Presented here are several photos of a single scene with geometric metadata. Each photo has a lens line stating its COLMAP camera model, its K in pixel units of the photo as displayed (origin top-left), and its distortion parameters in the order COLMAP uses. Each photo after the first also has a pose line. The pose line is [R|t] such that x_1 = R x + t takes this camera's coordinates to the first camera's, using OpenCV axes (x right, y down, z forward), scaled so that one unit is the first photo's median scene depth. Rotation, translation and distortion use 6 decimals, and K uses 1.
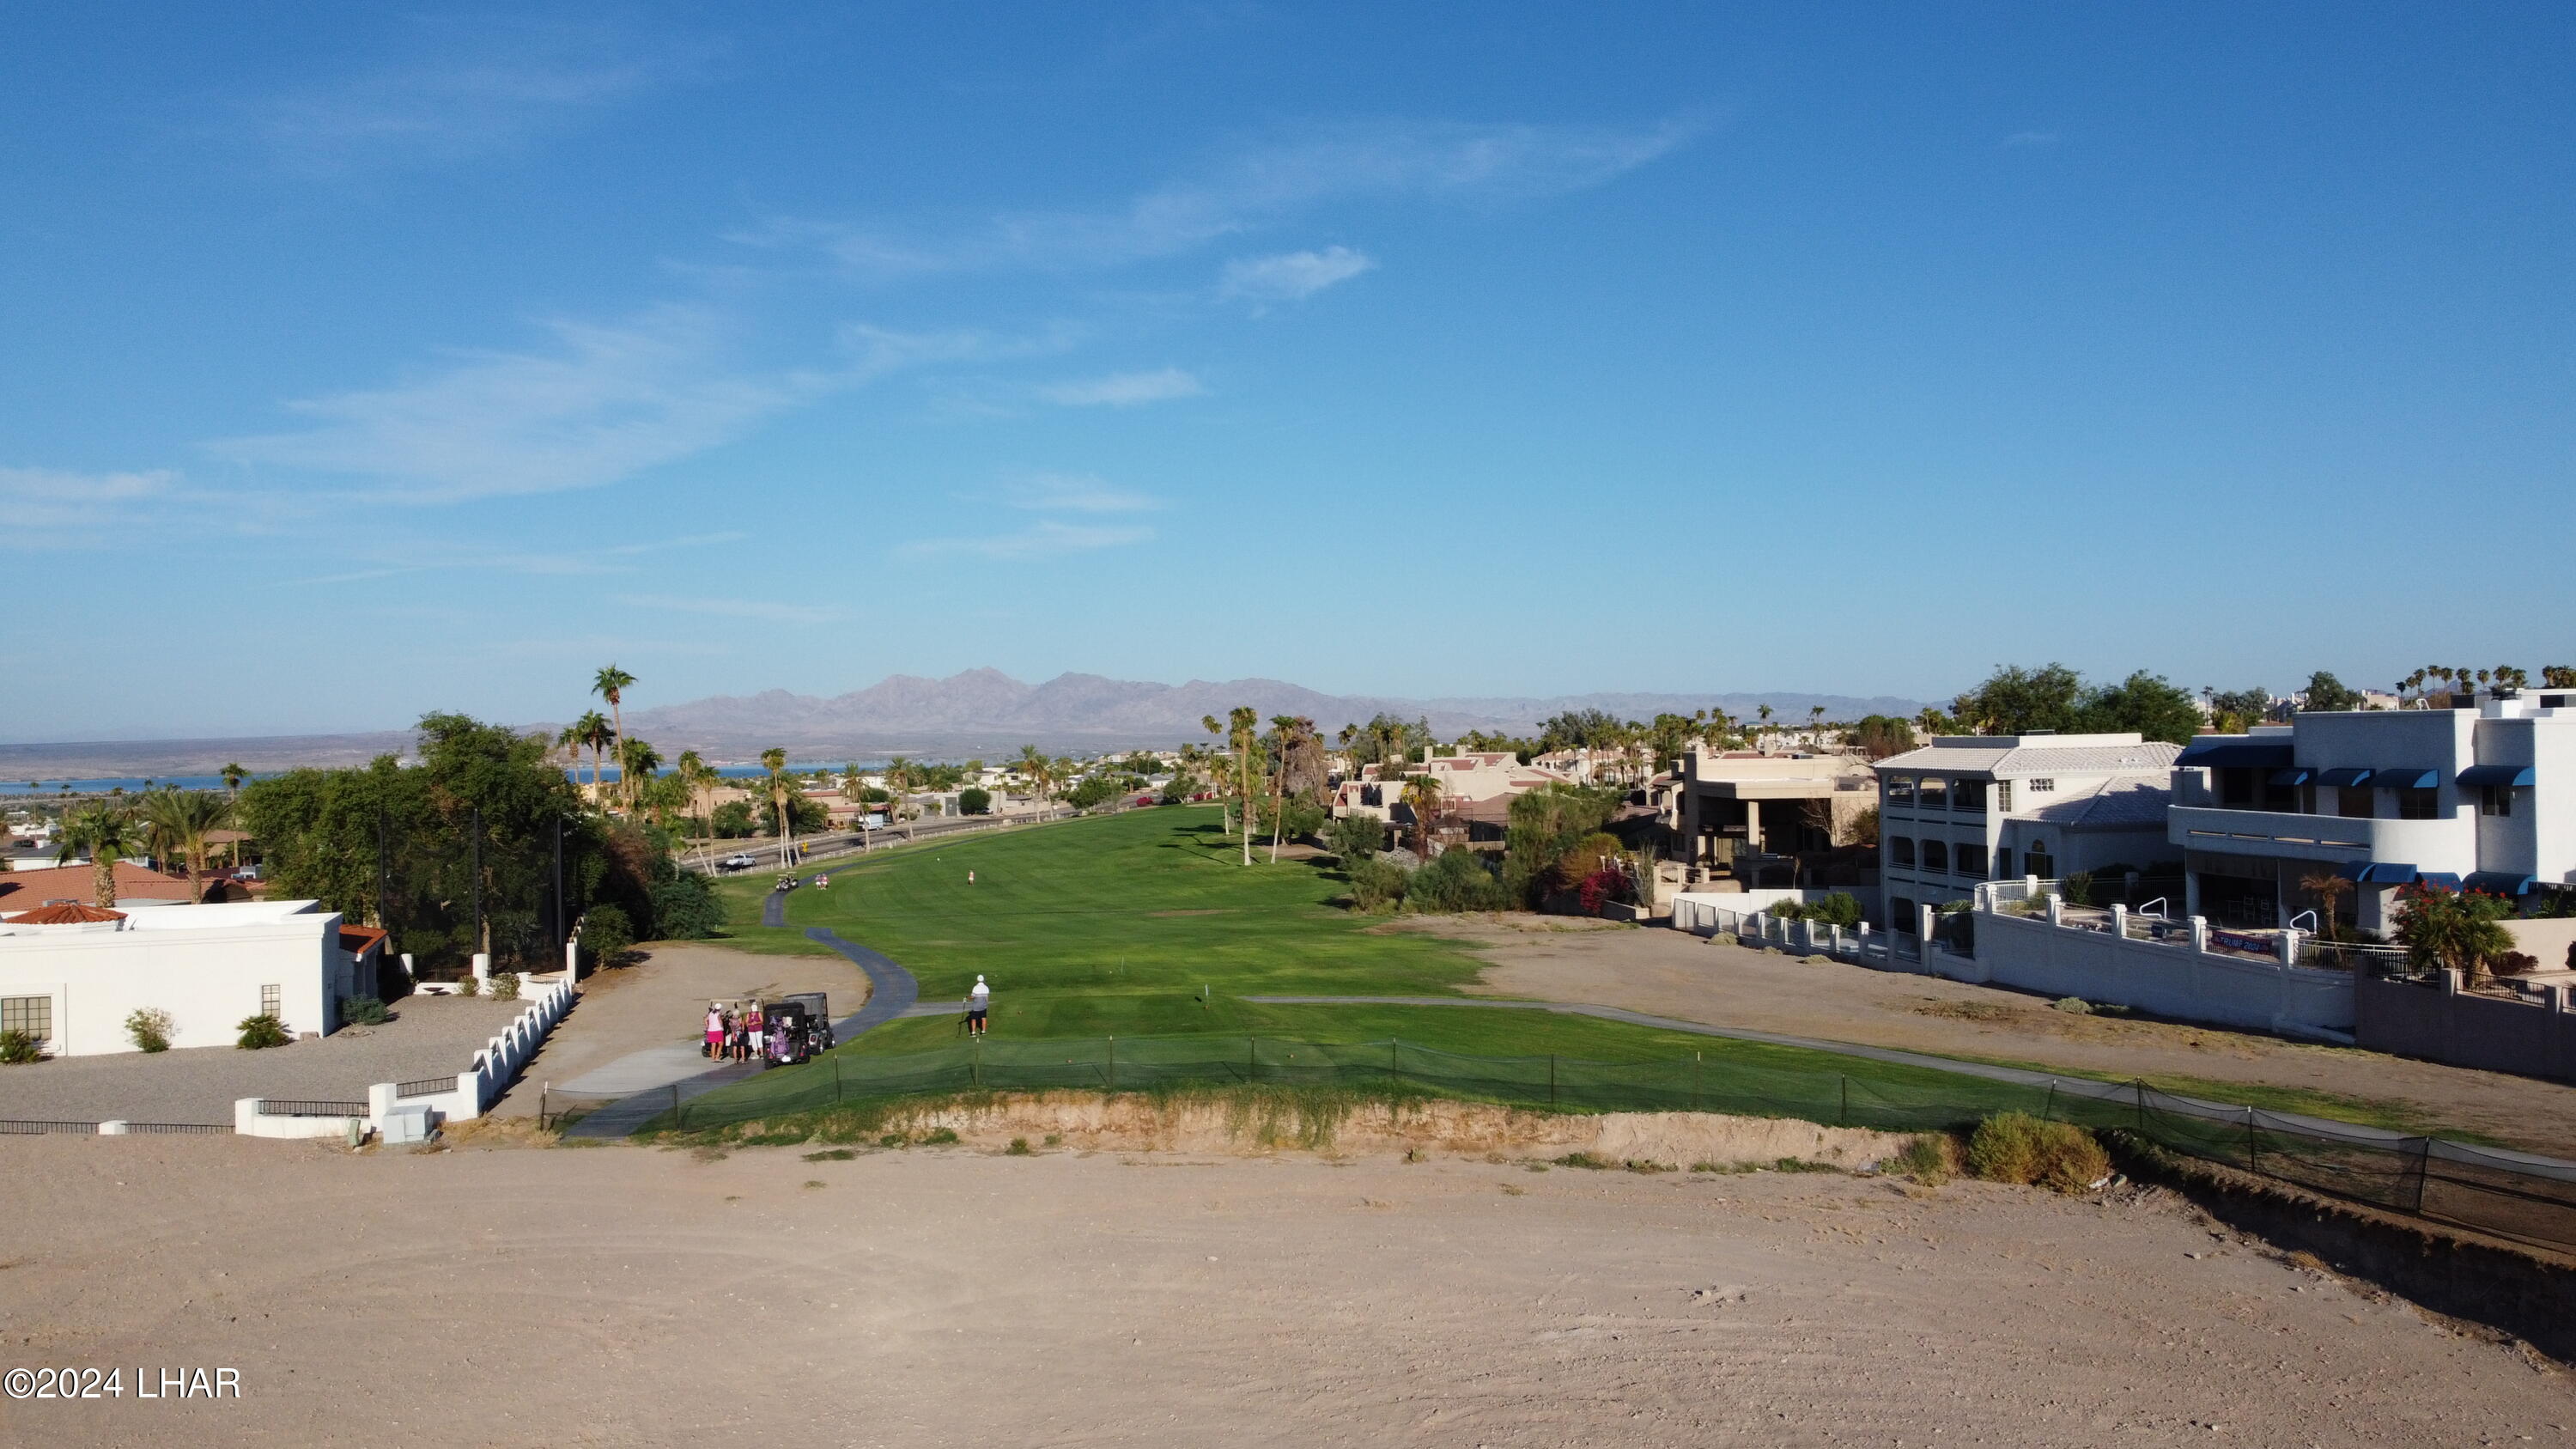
lens RADIAL K [[1946.5, 0, 1285.9], [0, 1946.5, 720.9], [0, 0, 1]] dist [0.007342, -0.018156]
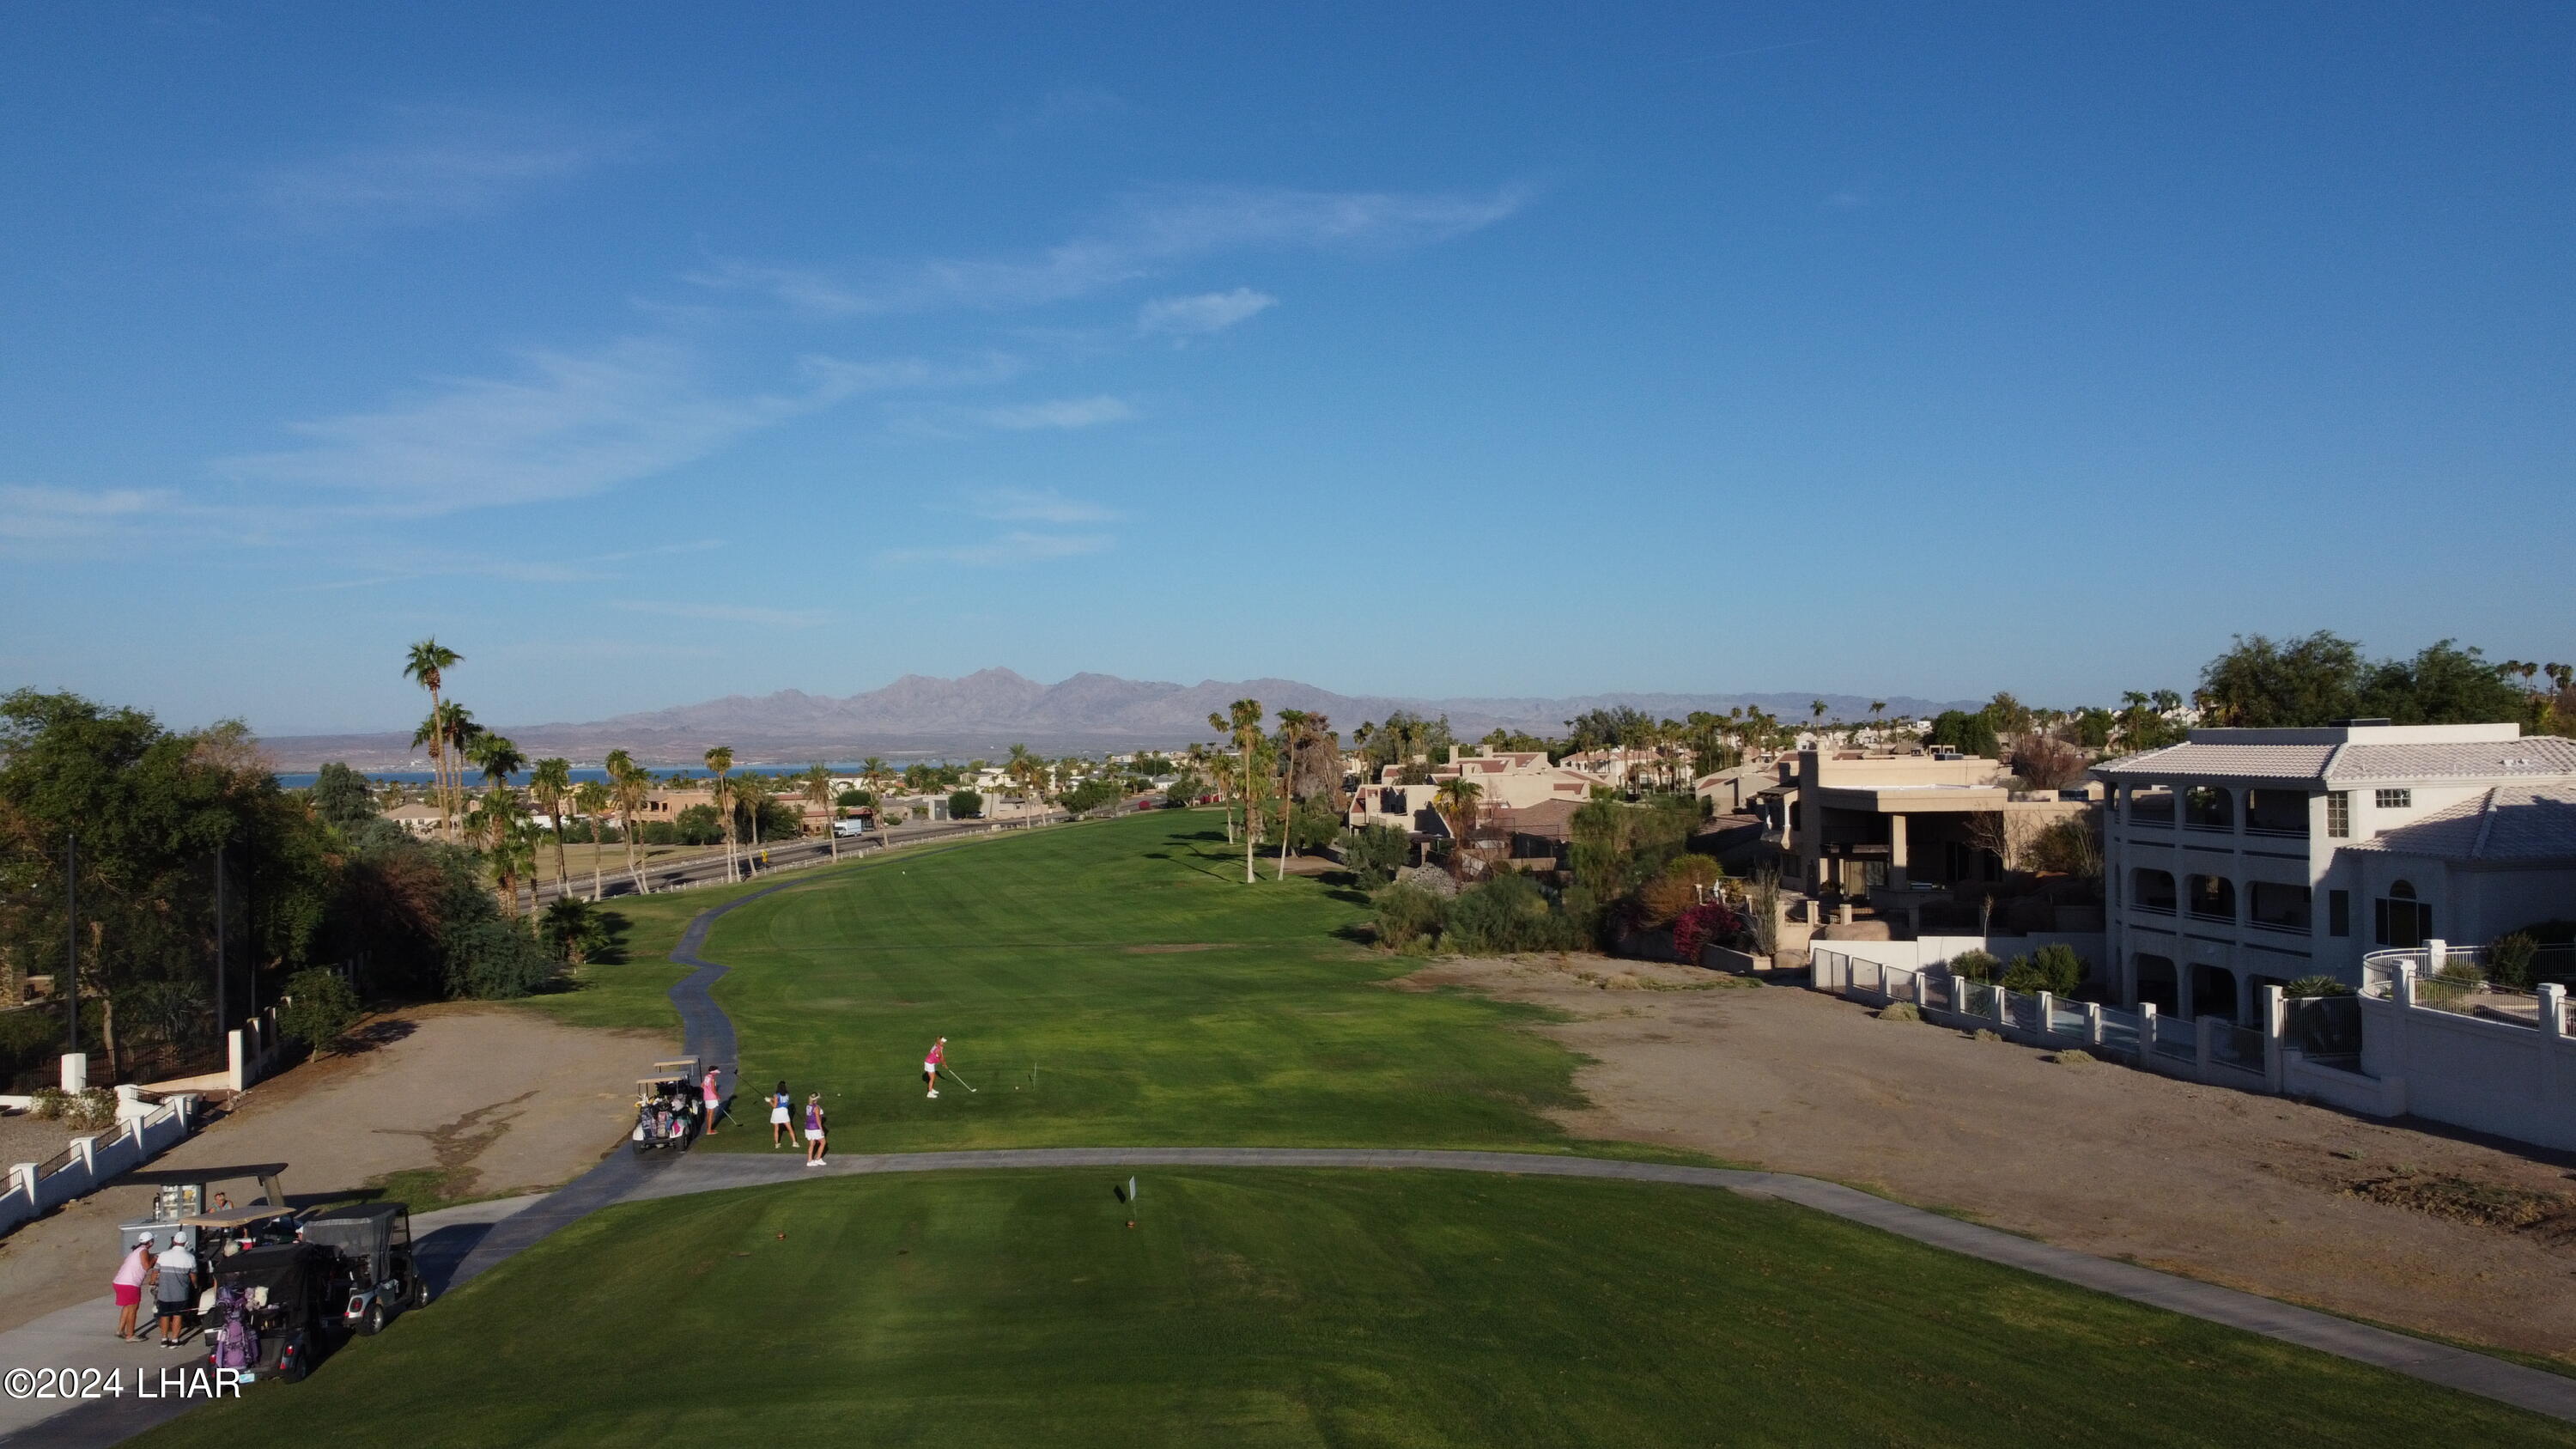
lens RADIAL K [[1954.3, 0, 1284.5], [0, 1954.3, 724.8], [0, 0, 1]] dist [-0.000006, -0.016608]
pose [[0.999972, 0.000220, -0.007507, 0.004014], [-0.000205, 0.999998, 0.001981, 0.005800], [0.007508, -0.001980, 0.999970, 0.314543]]
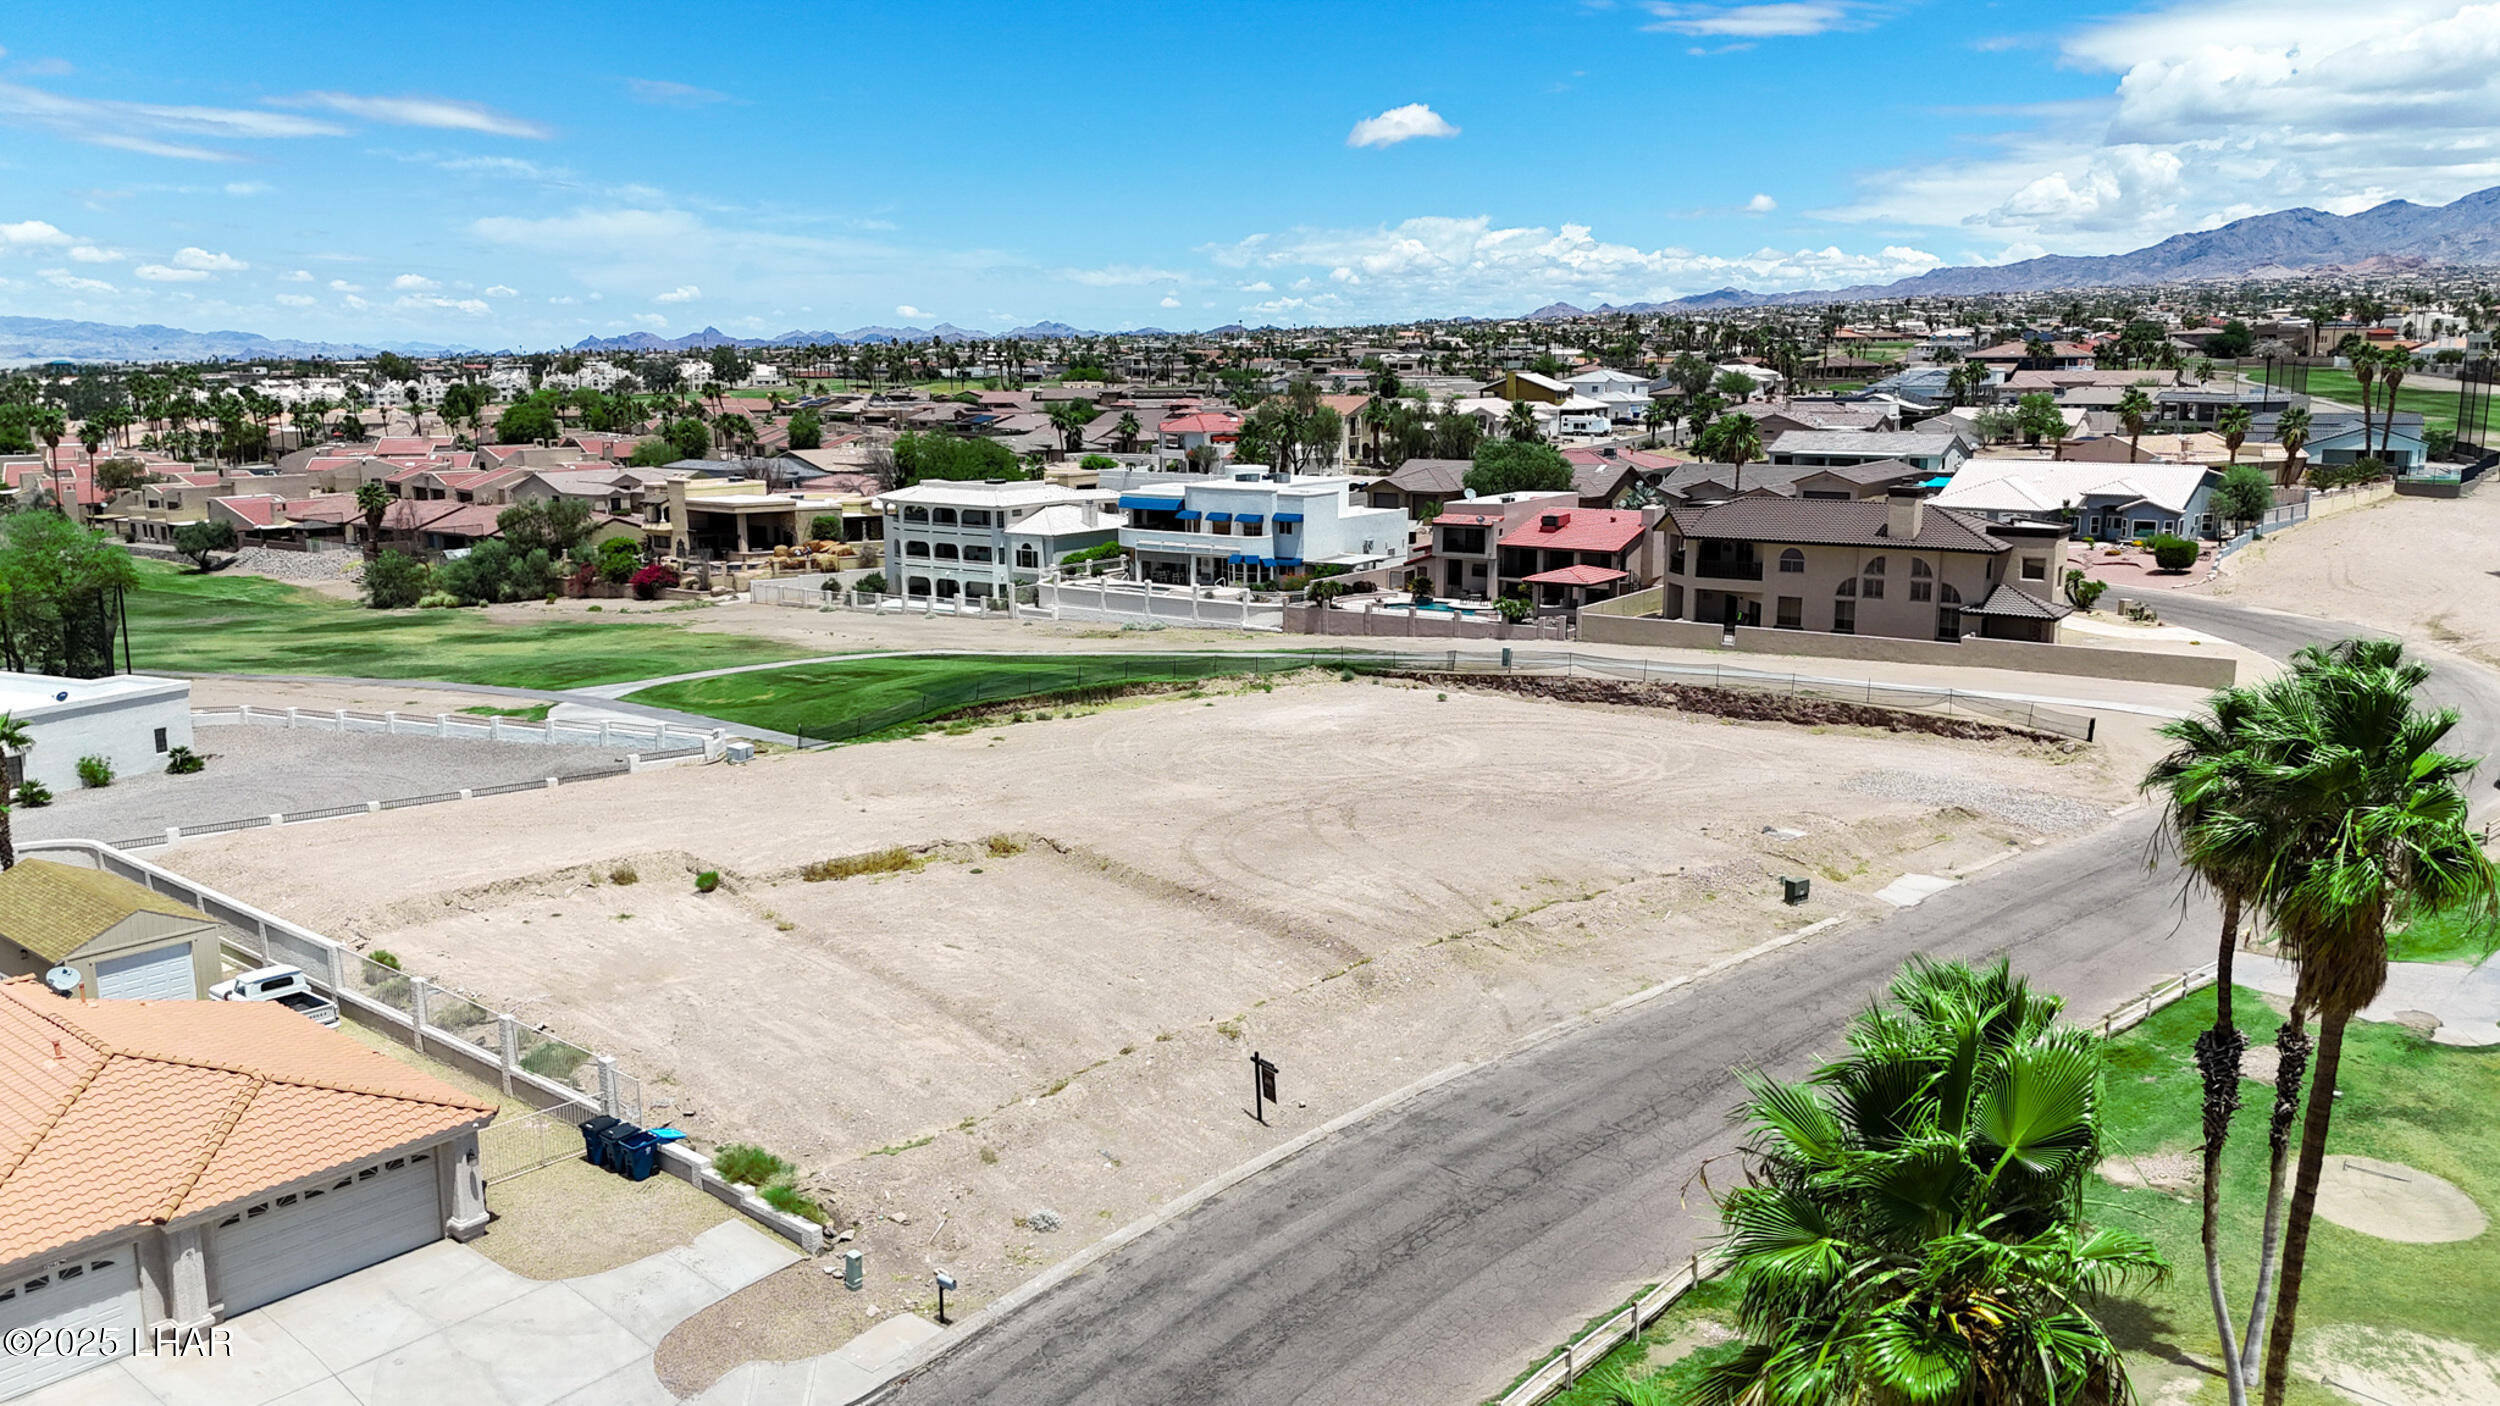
lens RADIAL K [[1825.0, 0, 1268.1], [0, 1825.0, 709.3], [0, 0, 1]] dist [0.090892, -0.102482]
pose [[0.676752, -0.121912, 0.726047, -0.746431], [-0.014988, 0.983708, 0.179146, -0.099750], [-0.736058, -0.132120, 0.663900, -0.363636]]
